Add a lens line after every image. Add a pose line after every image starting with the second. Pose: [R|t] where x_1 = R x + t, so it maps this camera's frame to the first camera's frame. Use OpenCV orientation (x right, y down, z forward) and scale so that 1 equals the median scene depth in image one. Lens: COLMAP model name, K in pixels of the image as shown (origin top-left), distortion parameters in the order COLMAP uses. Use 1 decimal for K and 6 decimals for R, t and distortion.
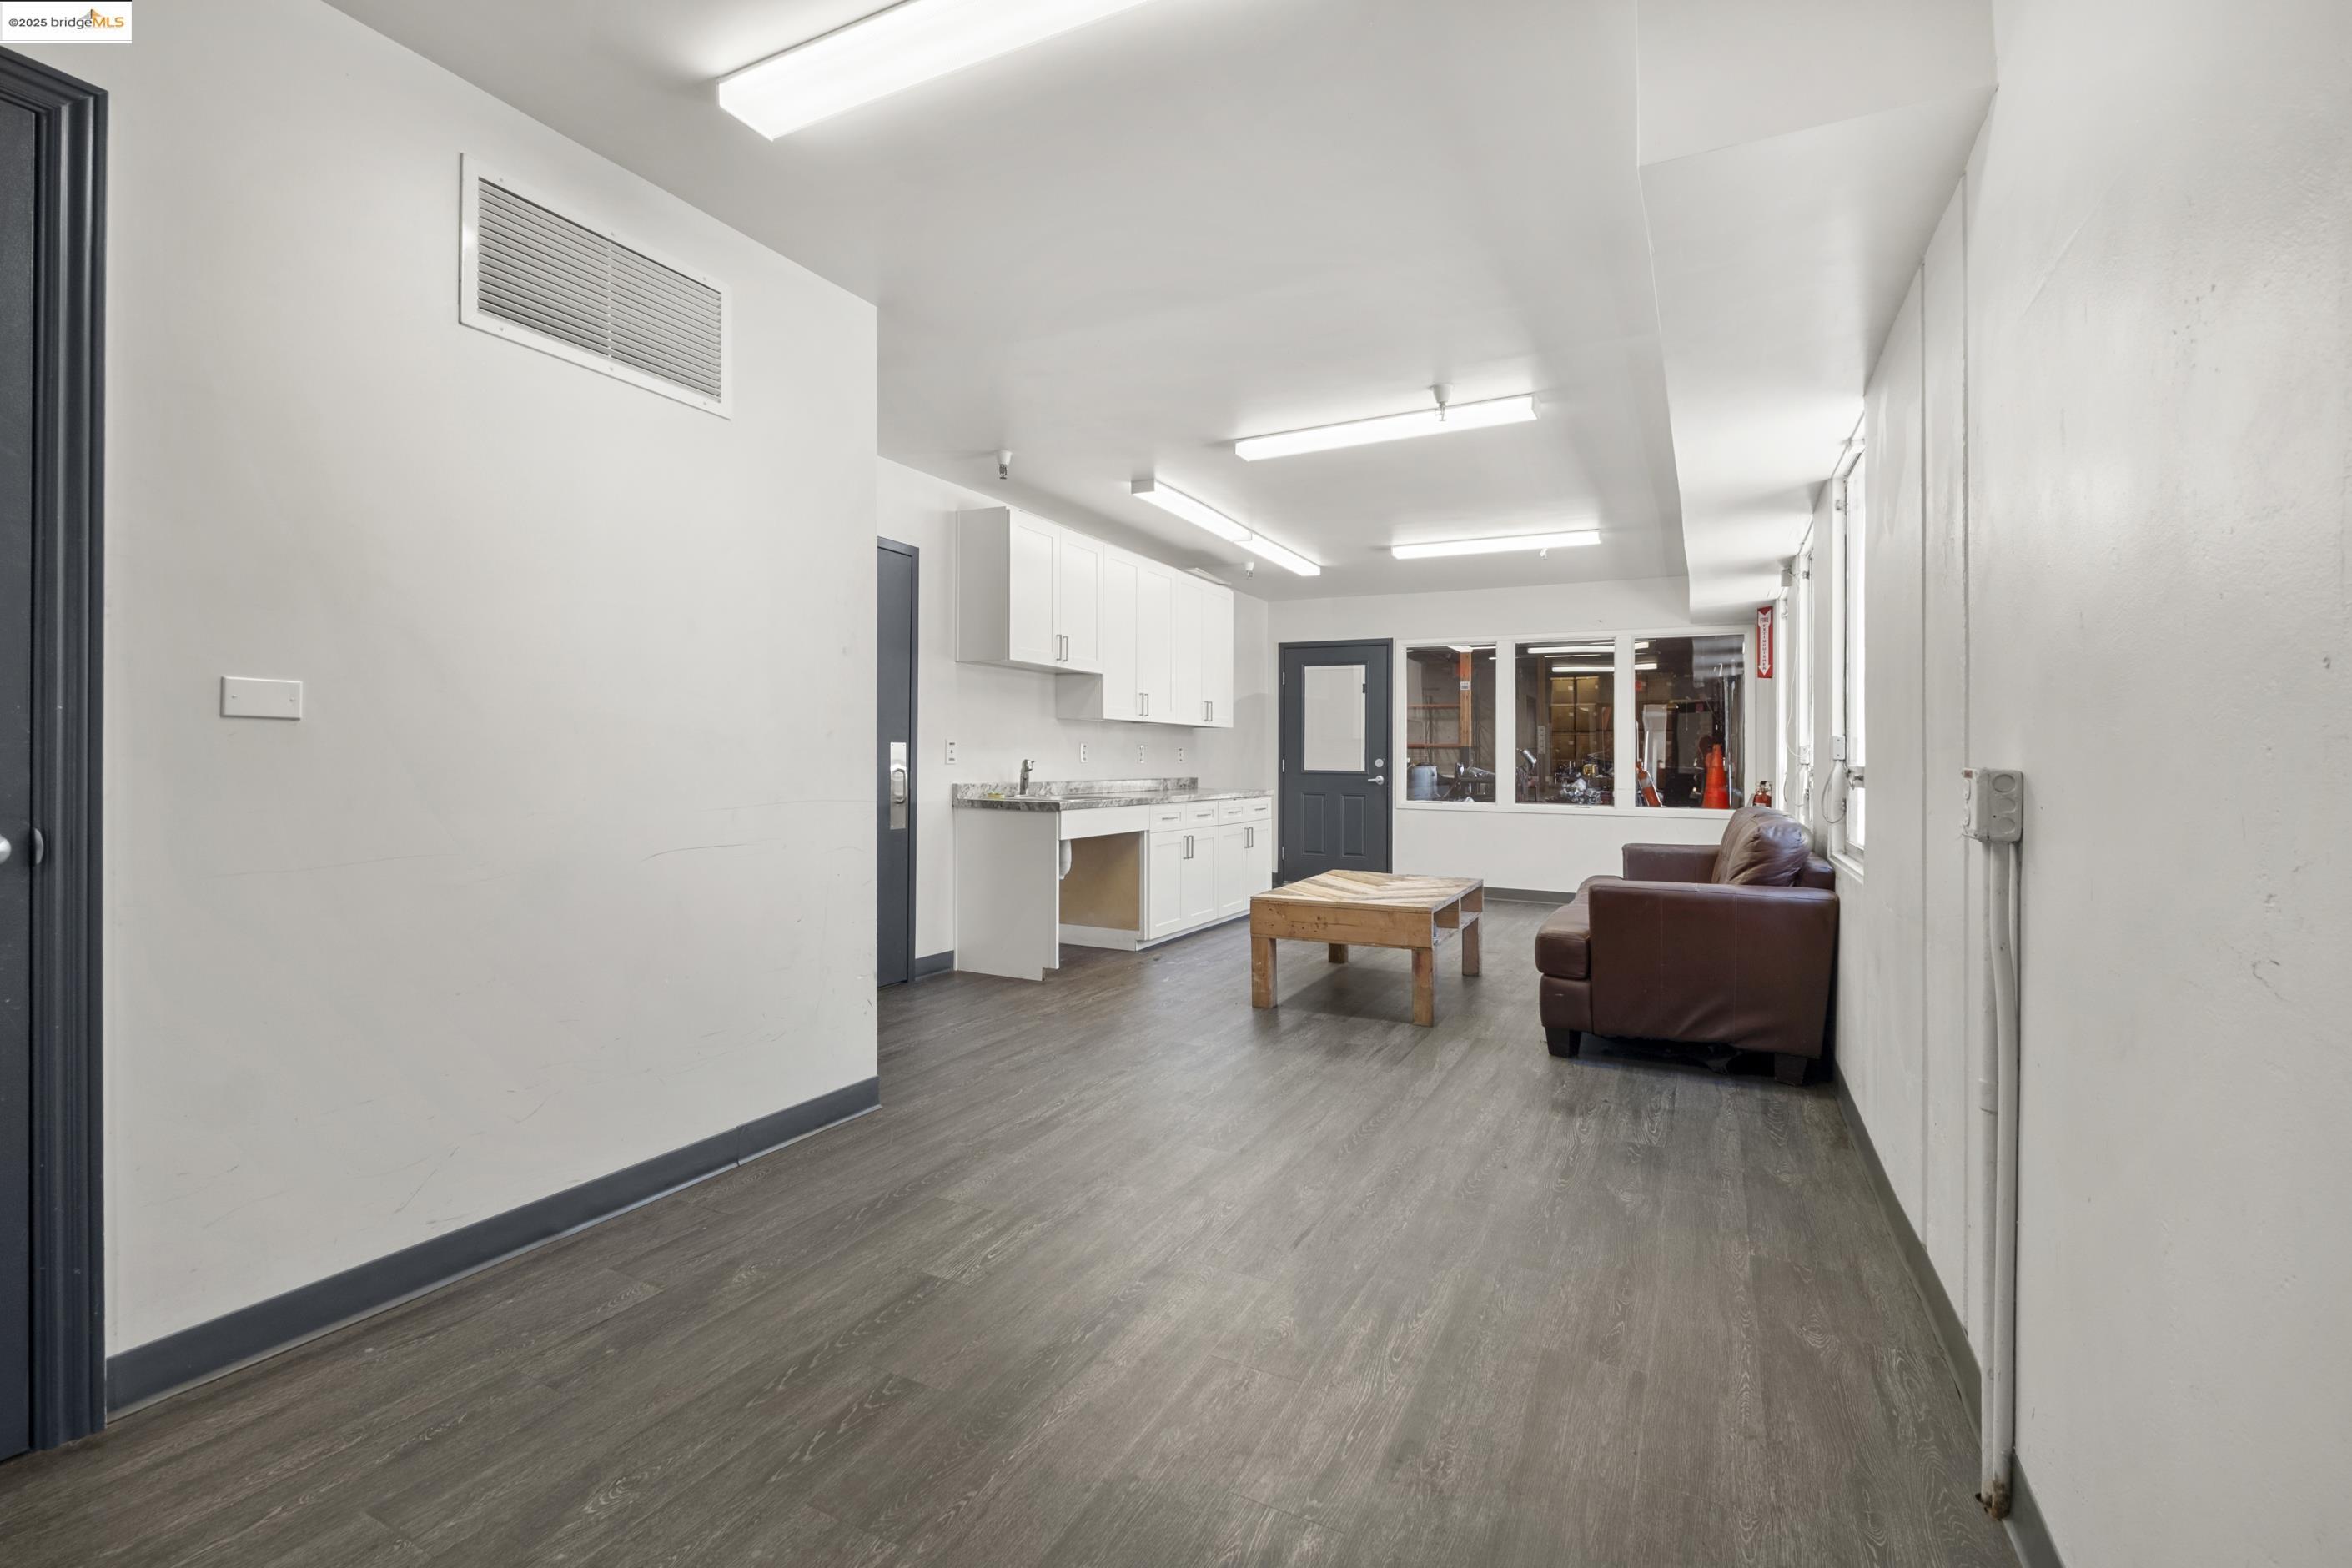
lens RADIAL K [[1031.5, 0, 1181.3], [0, 1031.5, 742.6], [0, 0, 1]] dist [0.000648, -0.001548]
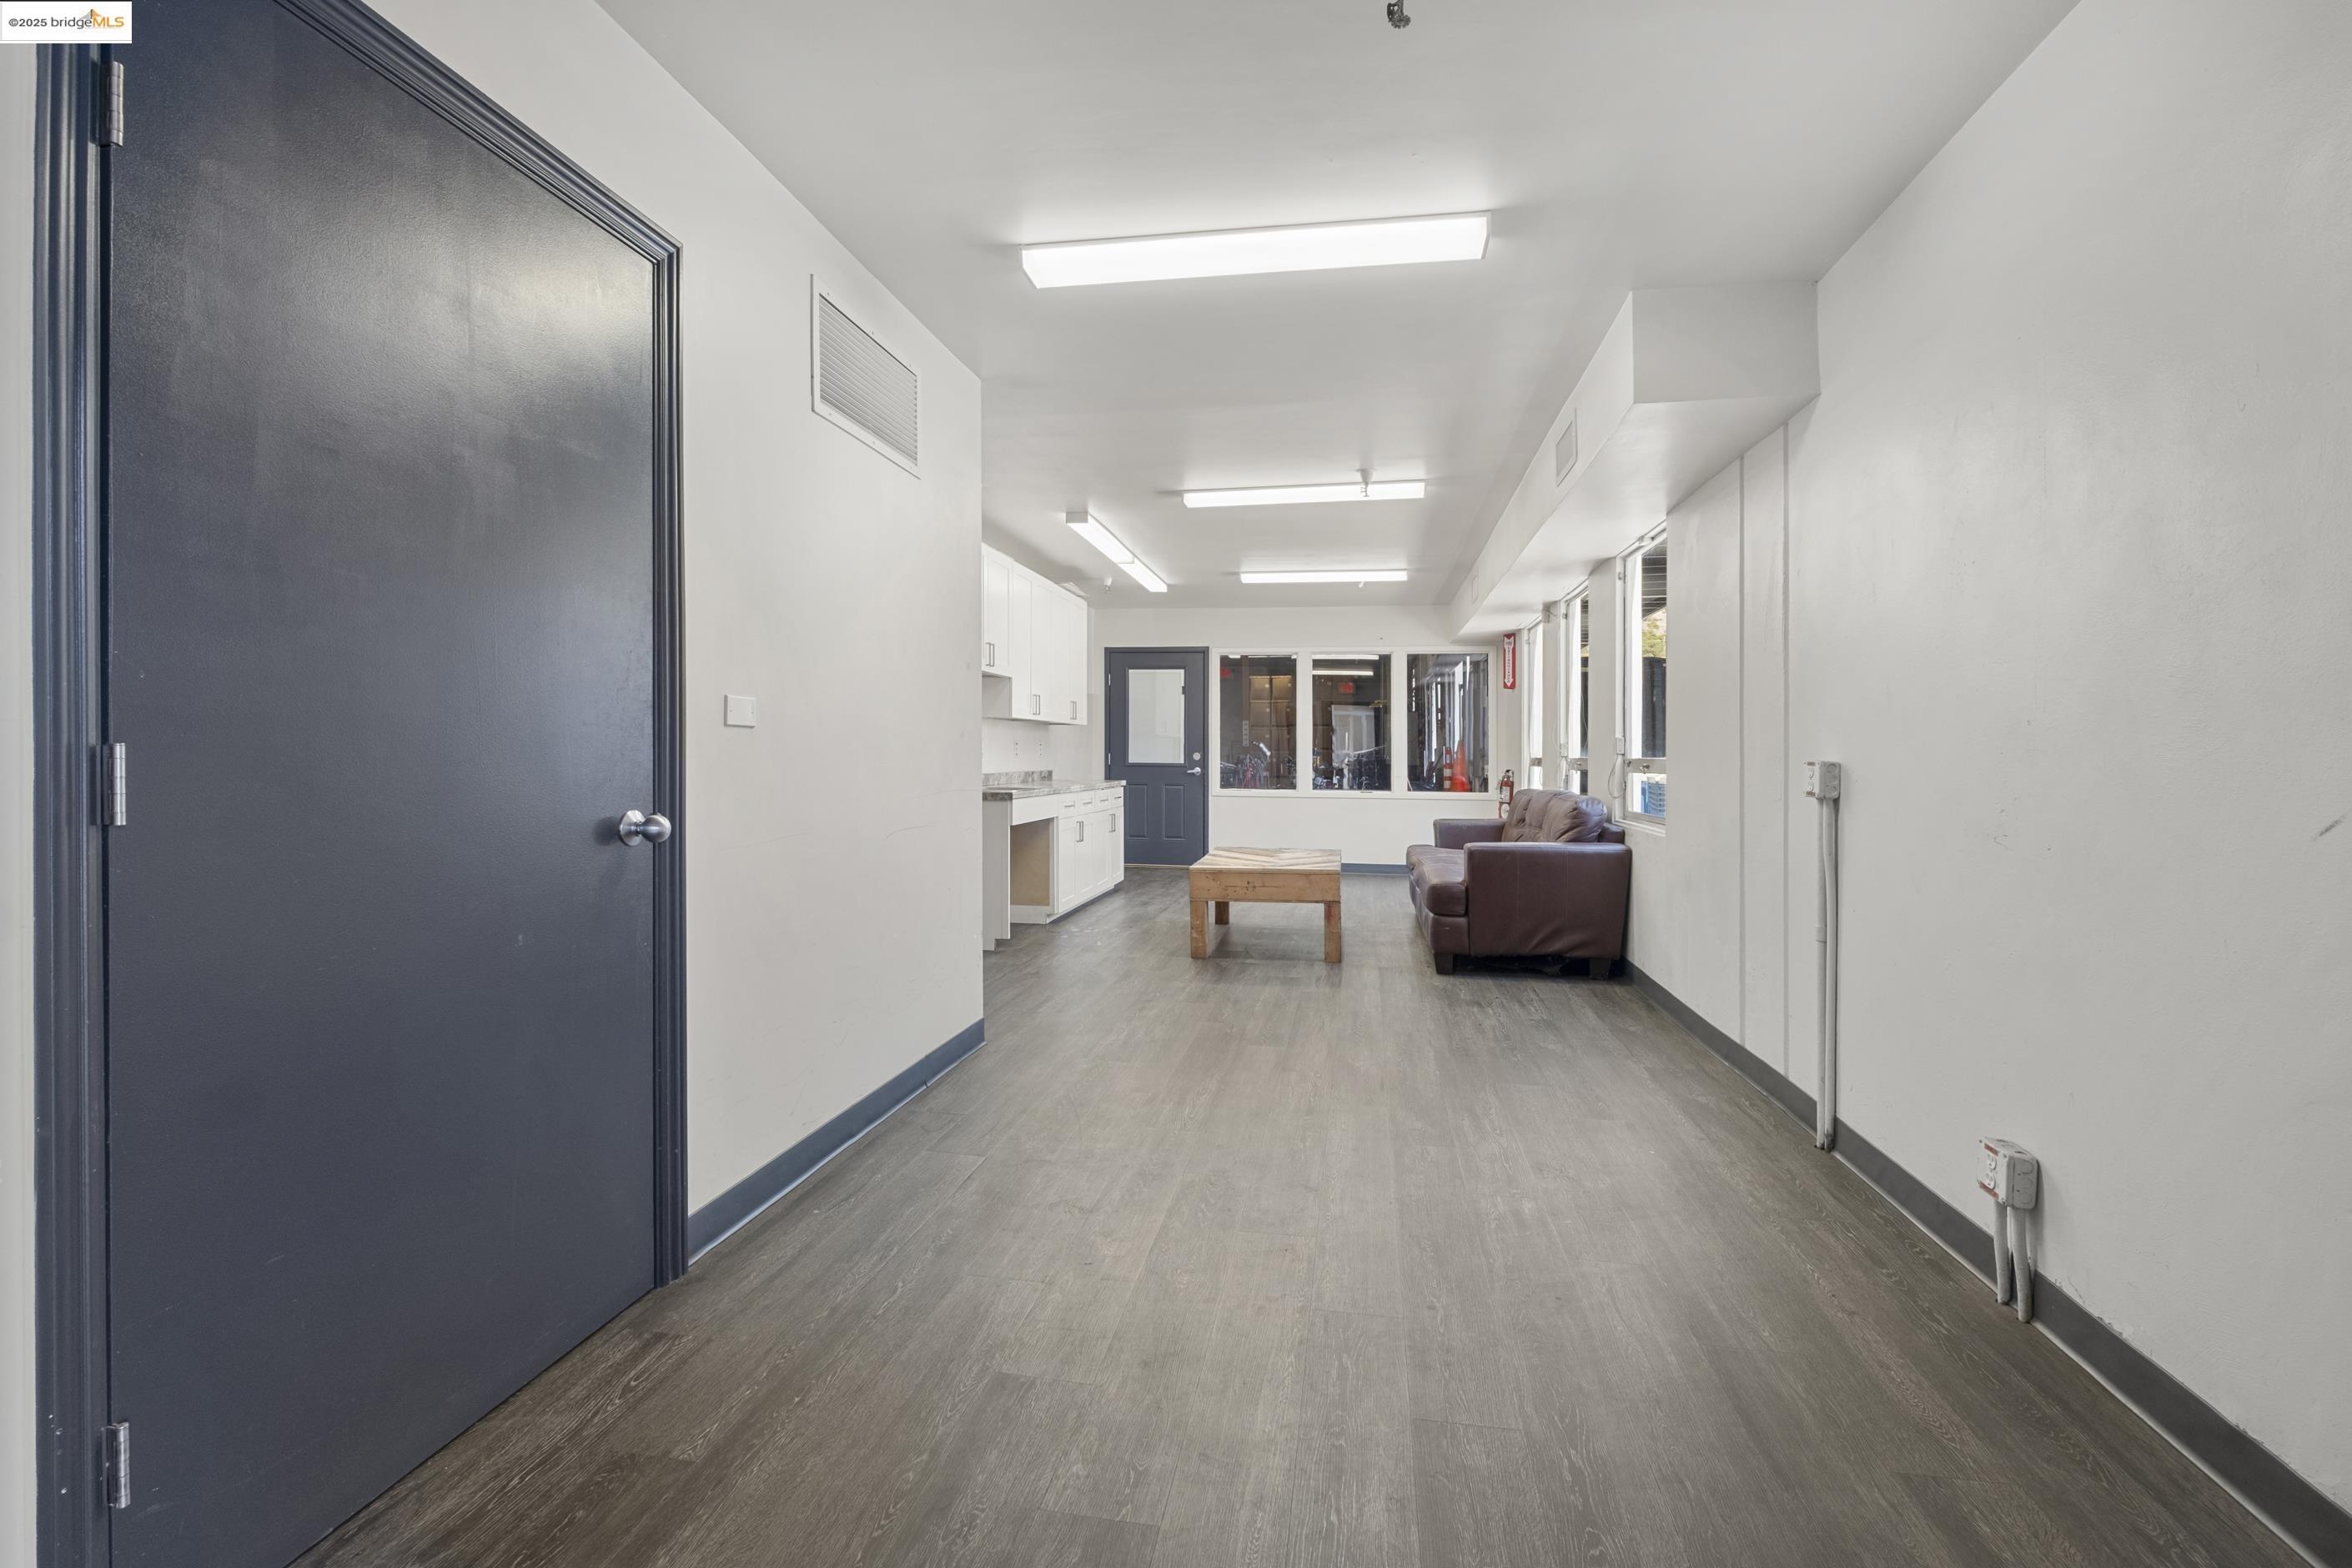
lens RADIAL K [[1031.5, 0, 1178.6], [0, 1031.5, 739.5], [0, 0, 1]] dist [0.000648, -0.001548]
pose [[0.956549, 0.001578, 0.291567, -0.275389], [-0.002881, 0.999988, 0.004039, -0.005566], [-0.291557, -0.004703, 0.956542, -0.143243]]
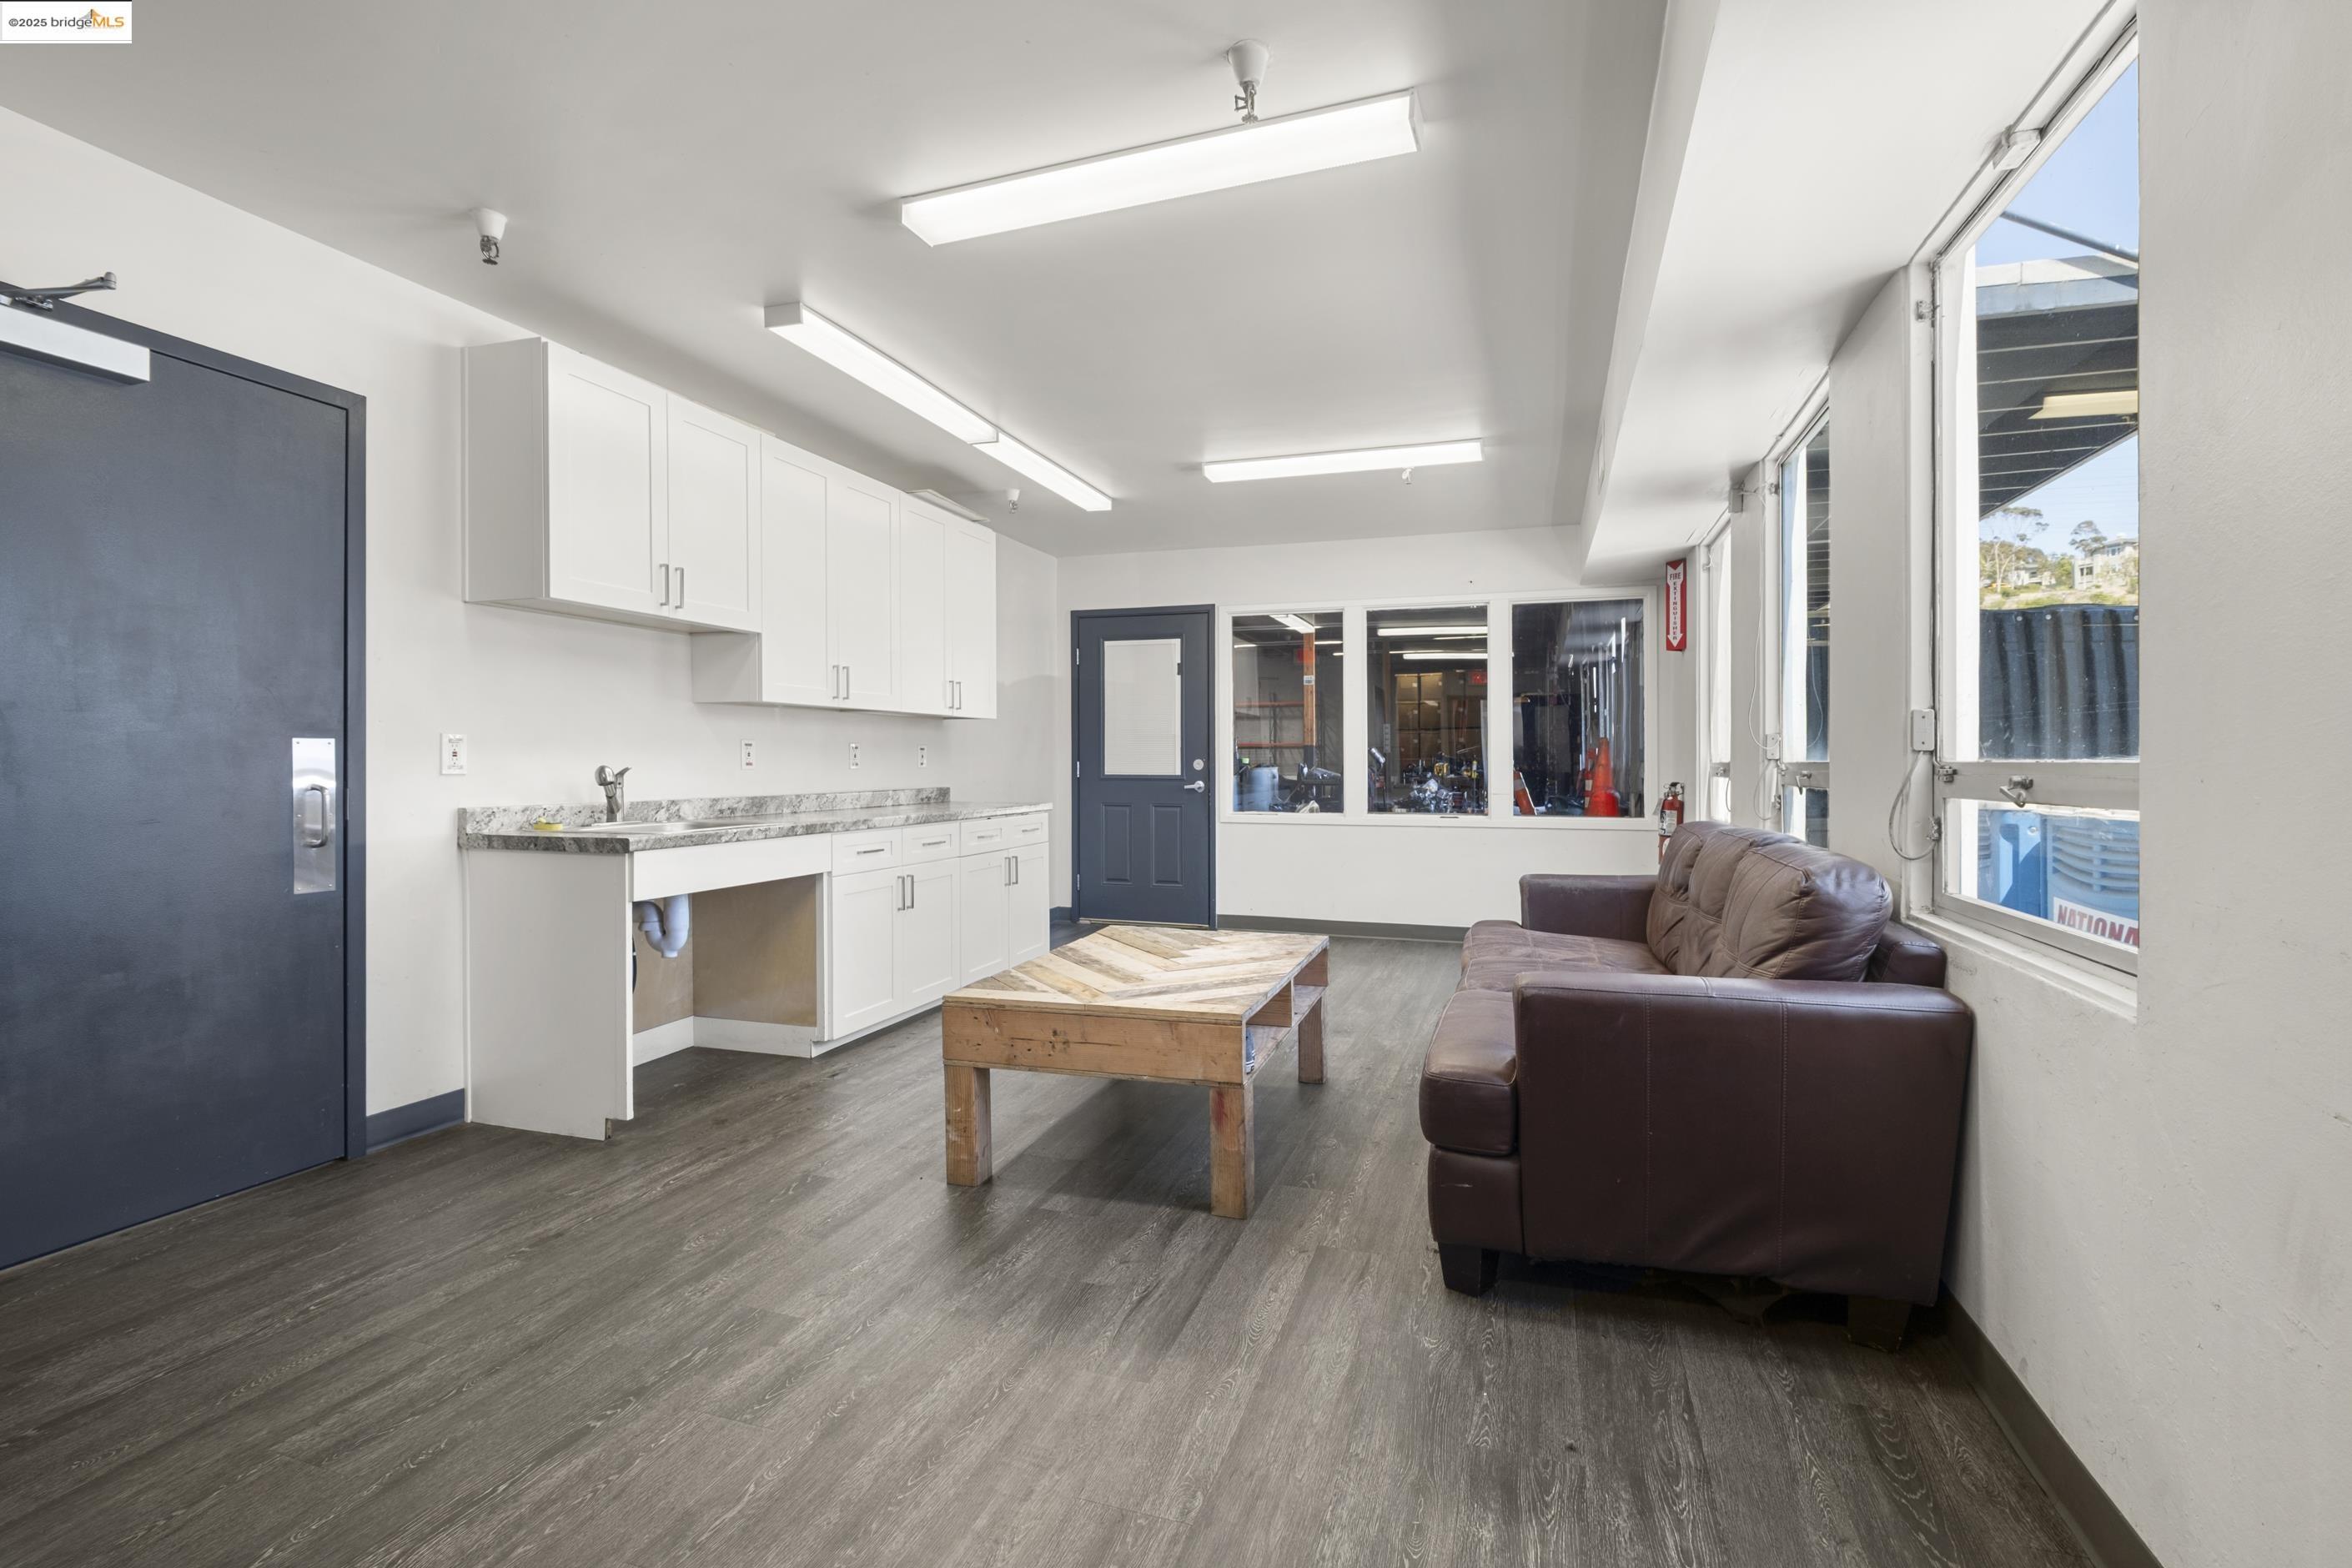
lens RADIAL K [[1066.1, 0, 1182.7], [0, 1066.1, 762.7], [0, 0, 1]] dist [-0.003303, -0.000963]
pose [[0.988868, -0.010846, 0.148402, 0.104485], [0.008325, 0.999810, 0.017600, 0.006952], [-0.148565, -0.016169, 0.988770, 0.354853]]
